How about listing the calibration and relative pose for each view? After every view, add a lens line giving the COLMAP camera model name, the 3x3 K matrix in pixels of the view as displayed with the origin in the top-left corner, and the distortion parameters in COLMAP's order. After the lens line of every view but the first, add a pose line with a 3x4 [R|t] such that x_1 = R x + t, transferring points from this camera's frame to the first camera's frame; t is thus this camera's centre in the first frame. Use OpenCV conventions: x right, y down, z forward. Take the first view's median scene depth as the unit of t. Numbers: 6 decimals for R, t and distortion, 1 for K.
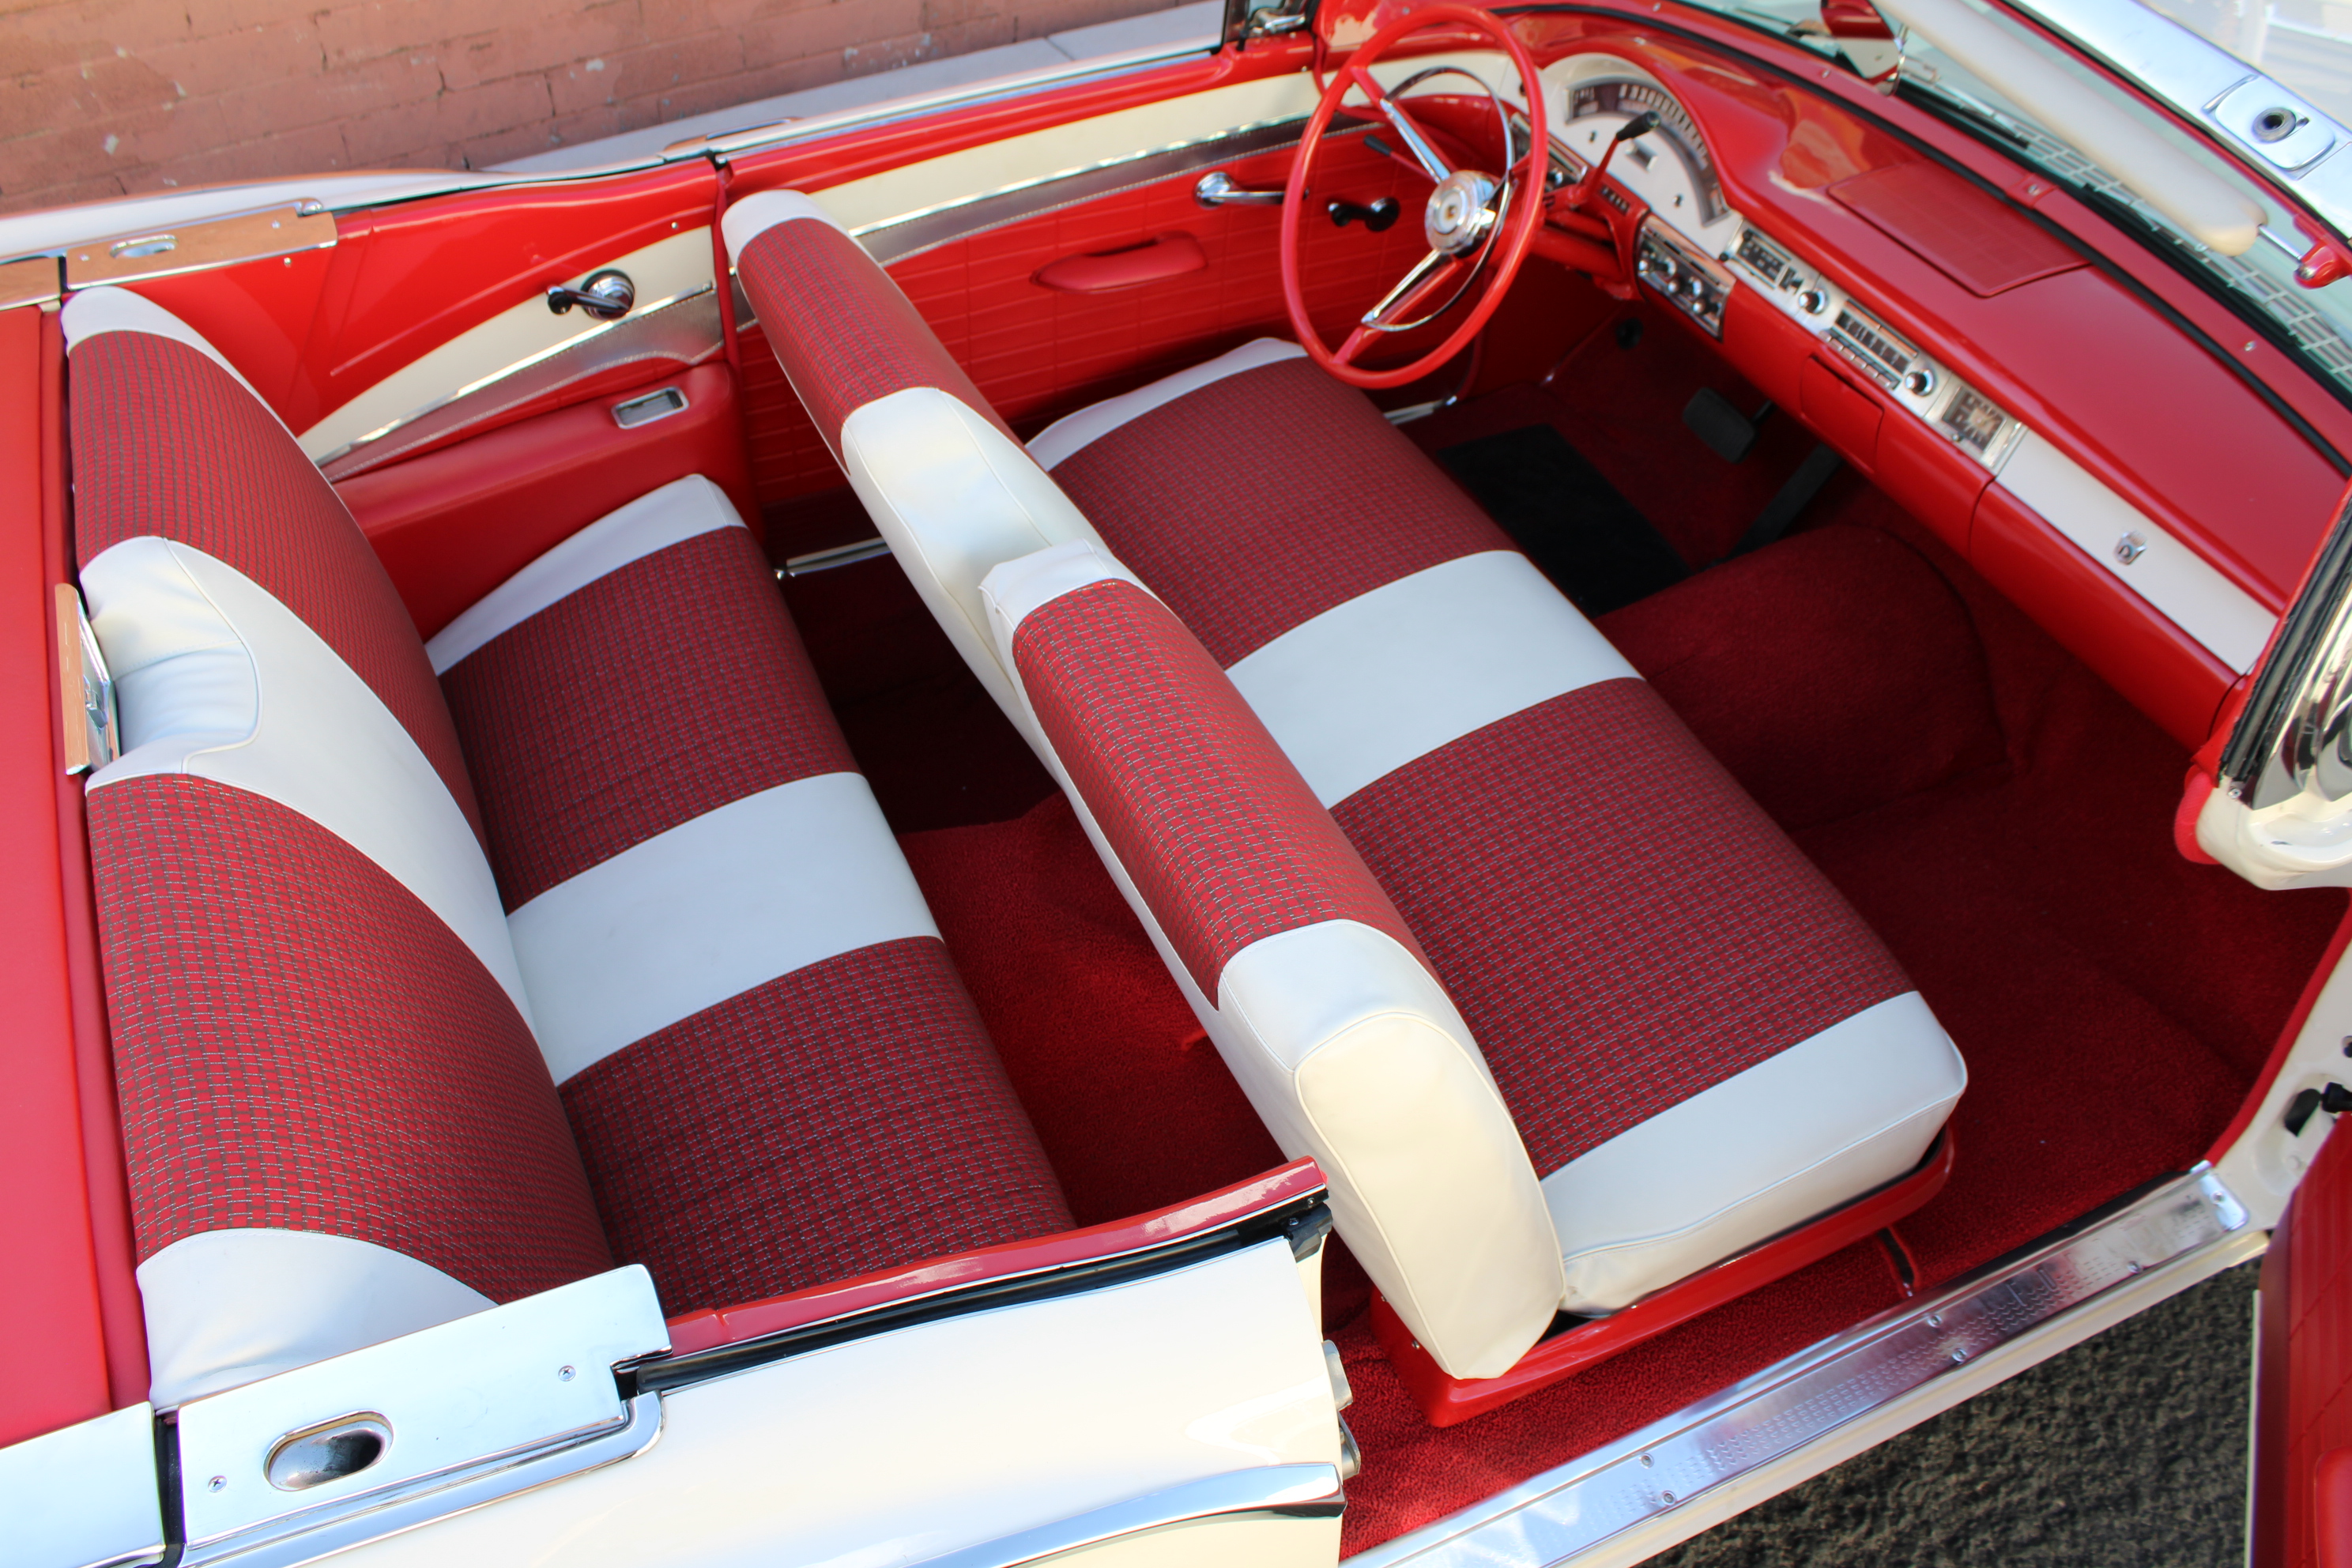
lens RADIAL K [[1894.2, 0, 1174.9], [0, 1894.2, 794.0], [0, 0, 1]] dist [-0.160509, 0.130152]
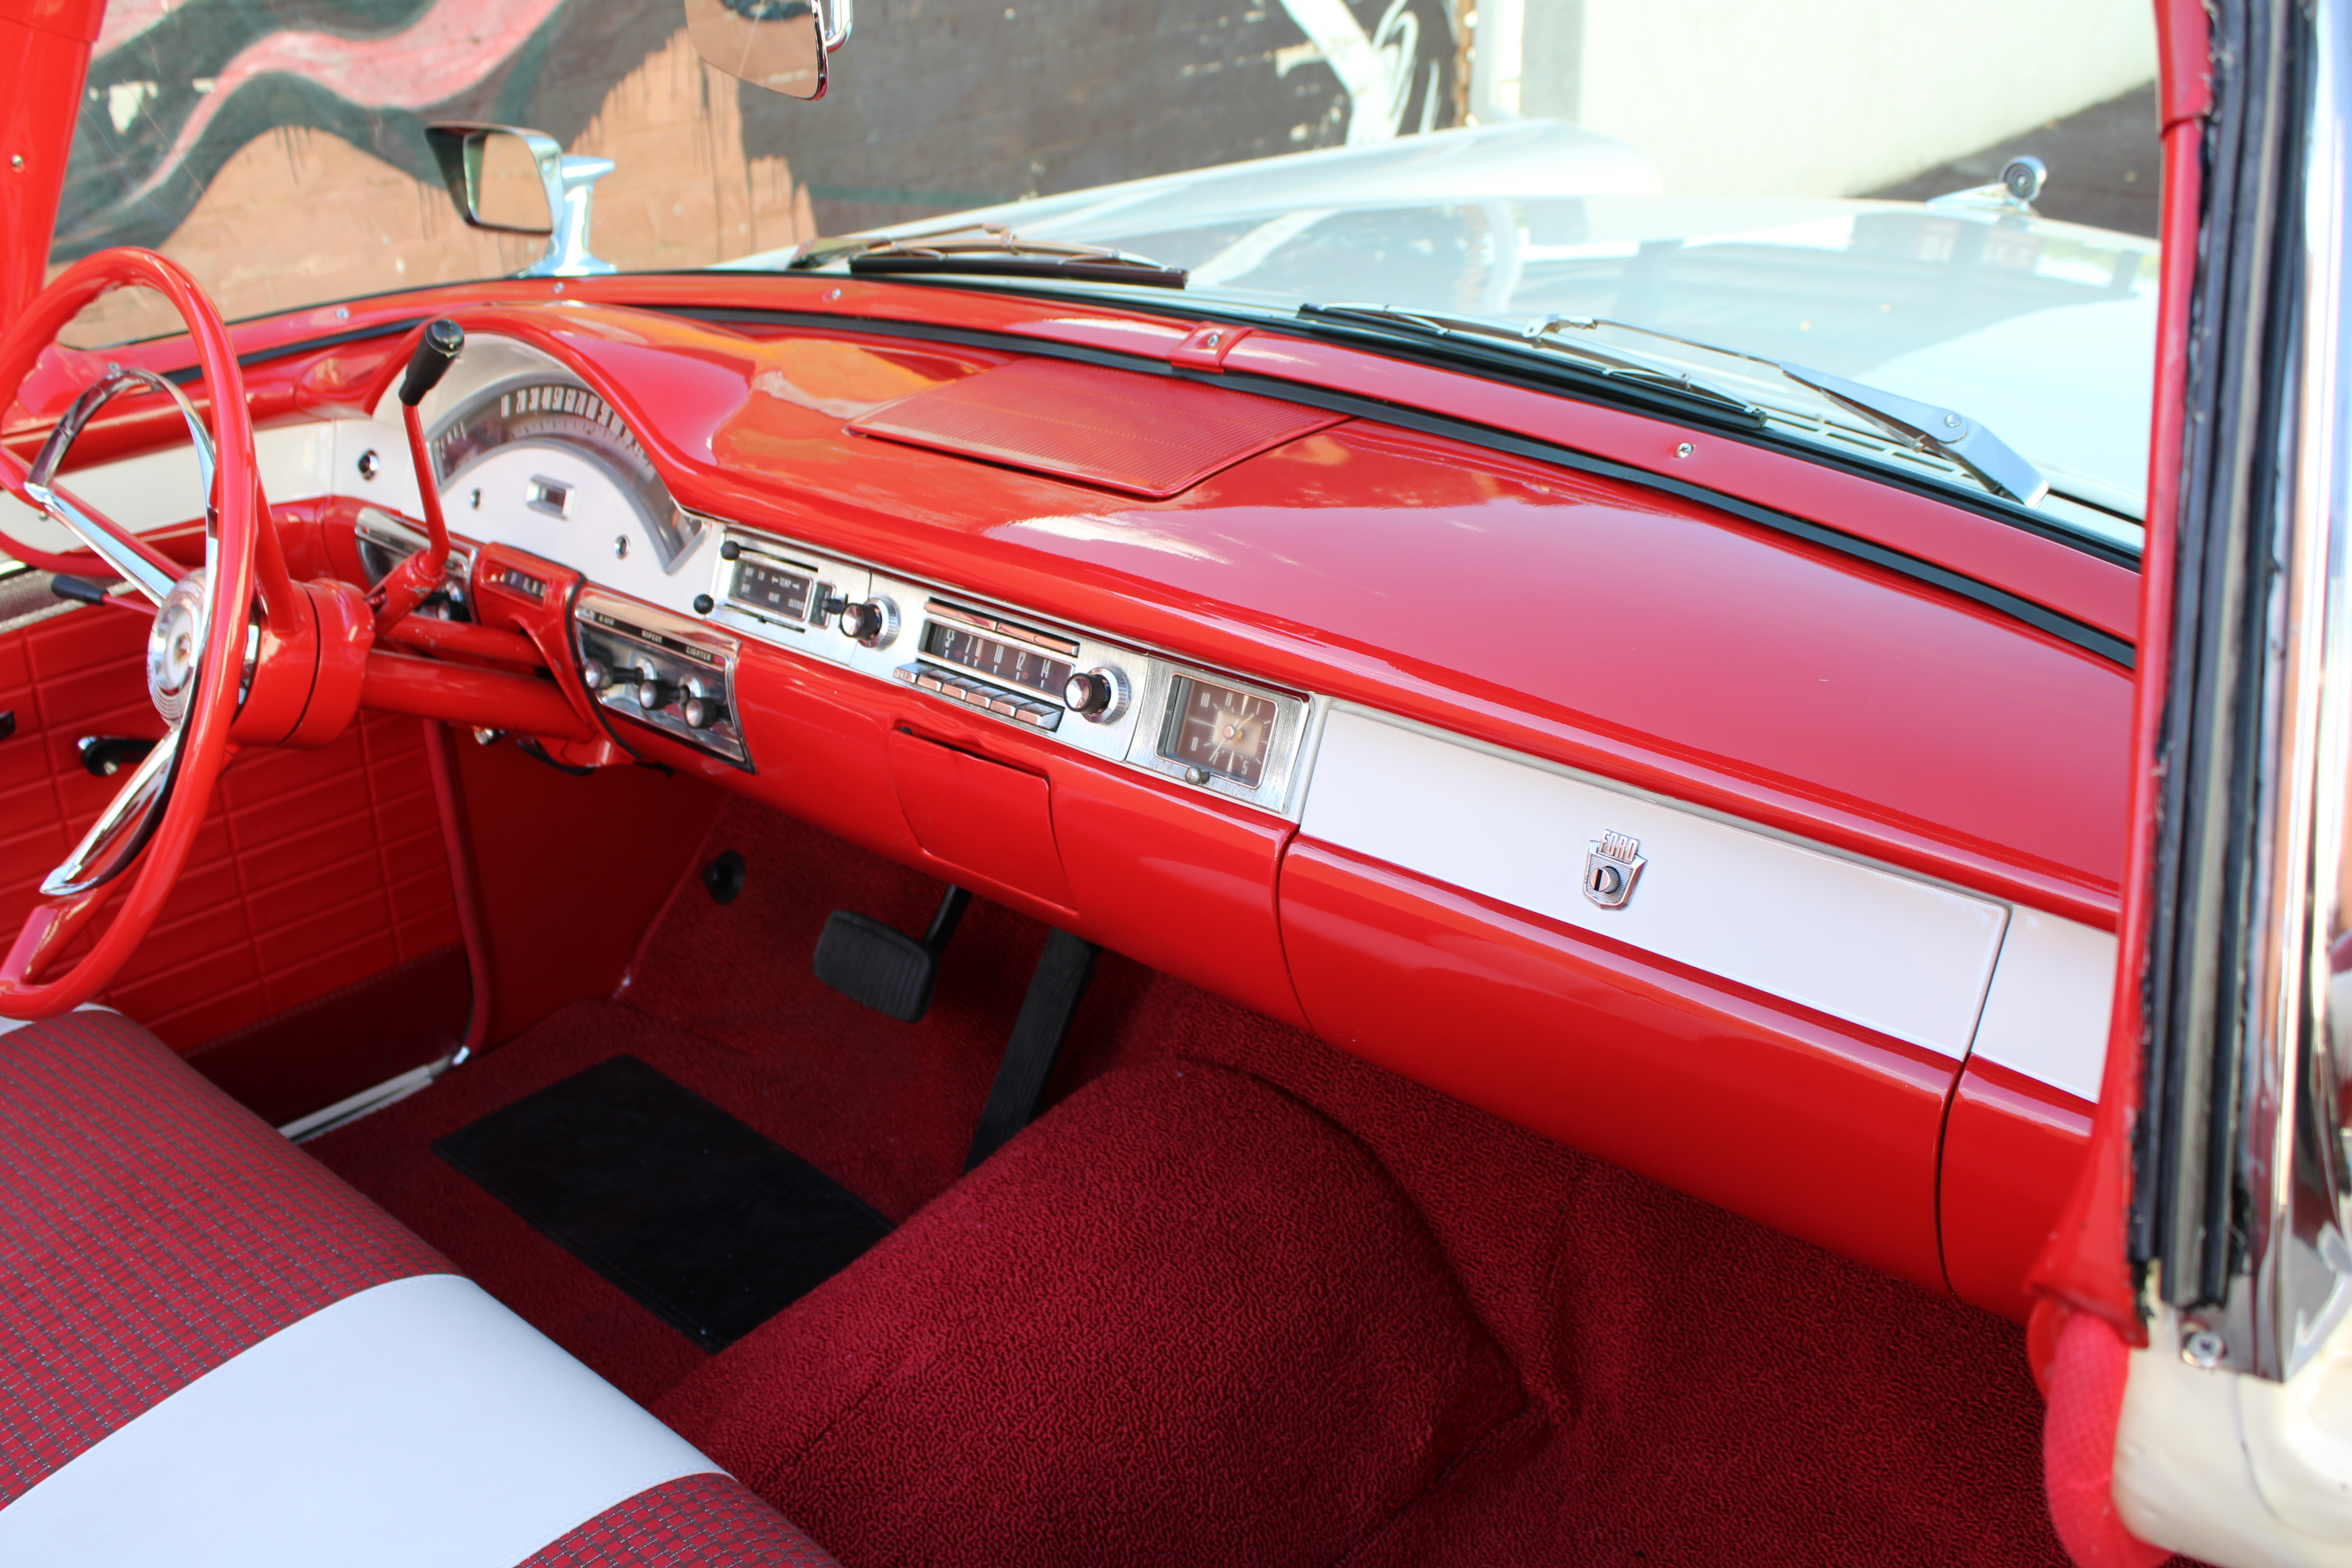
lens RADIAL K [[2258.9, 0, 1145.5], [0, 2258.9, 786.2], [0, 0, 1]] dist [-0.143435, 0.149129]
pose [[0.927712, -0.197404, 0.316832, 0.196659], [0.296780, 0.904854, -0.305223, -0.016696], [-0.226434, 0.377189, 0.898029, 0.416888]]
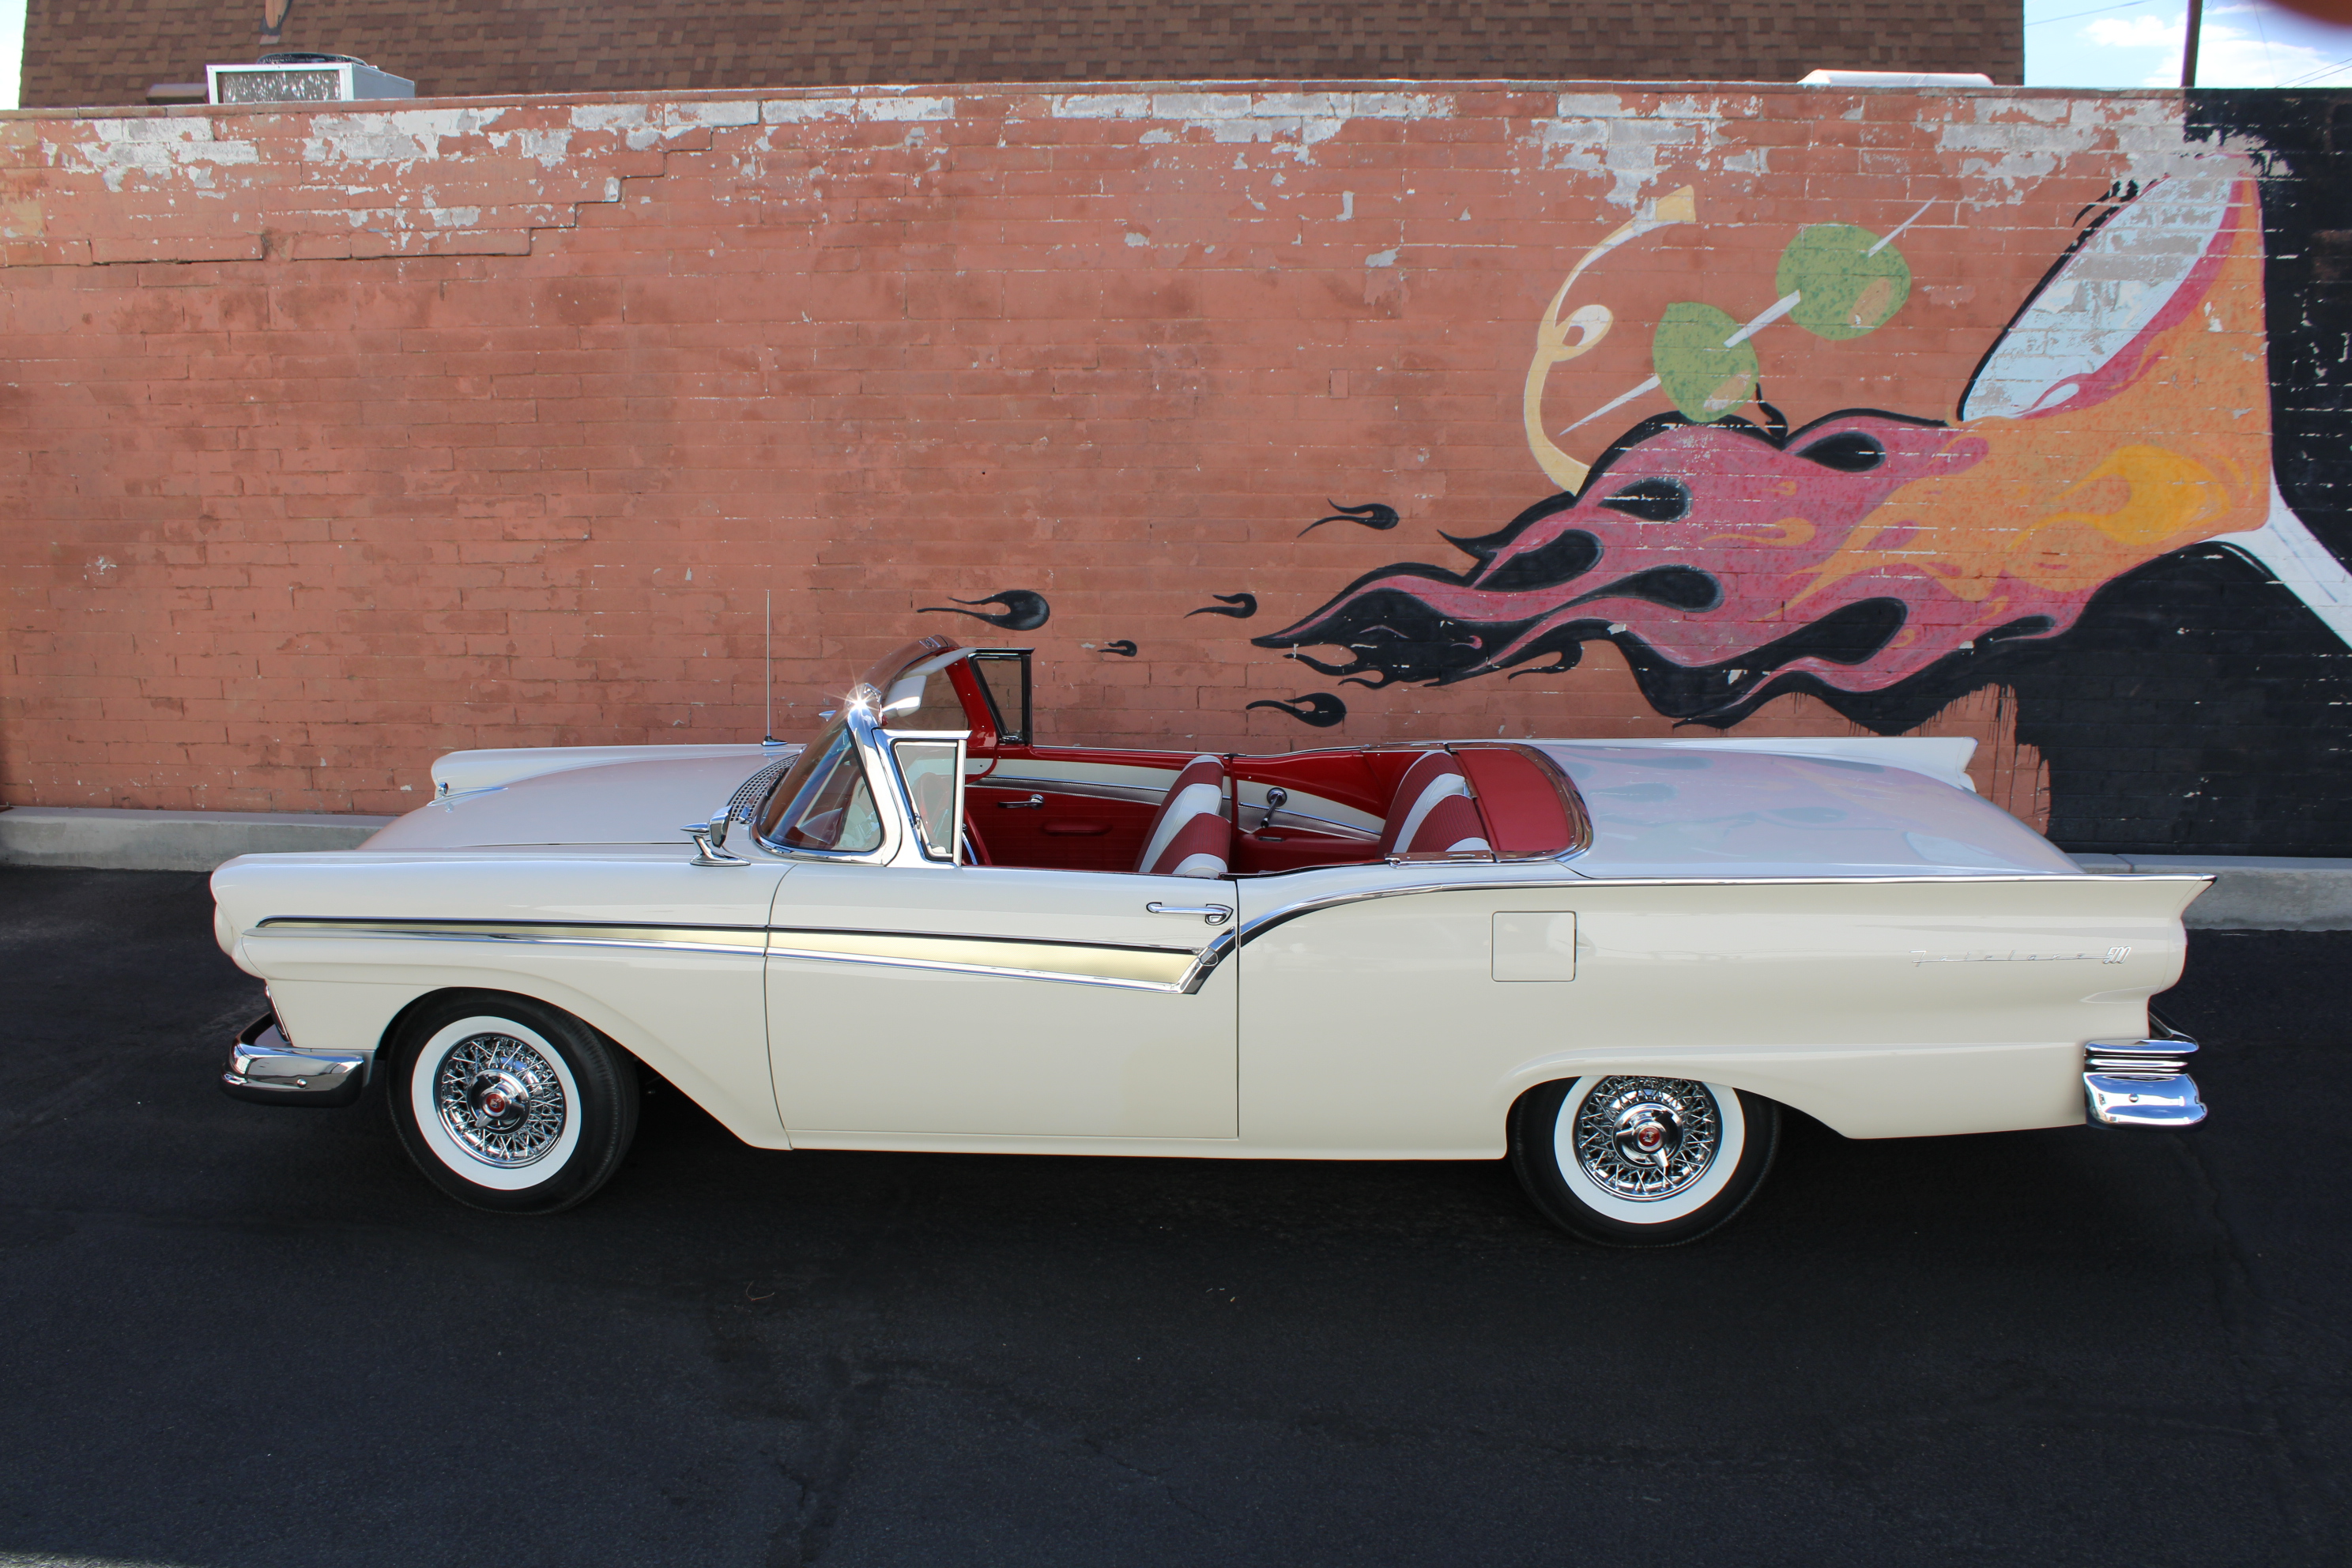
lens RADIAL K [[1966.9, 0, 1169.4], [0, 1966.9, 770.5], [0, 0, 1]] dist [-0.167932, 0.159441]
pose [[0.832182, 0.107781, -0.543927, 1.270305], [-0.387565, 0.814596, -0.431540, 1.083353], [0.396569, 0.569927, 0.719664, -1.274938]]
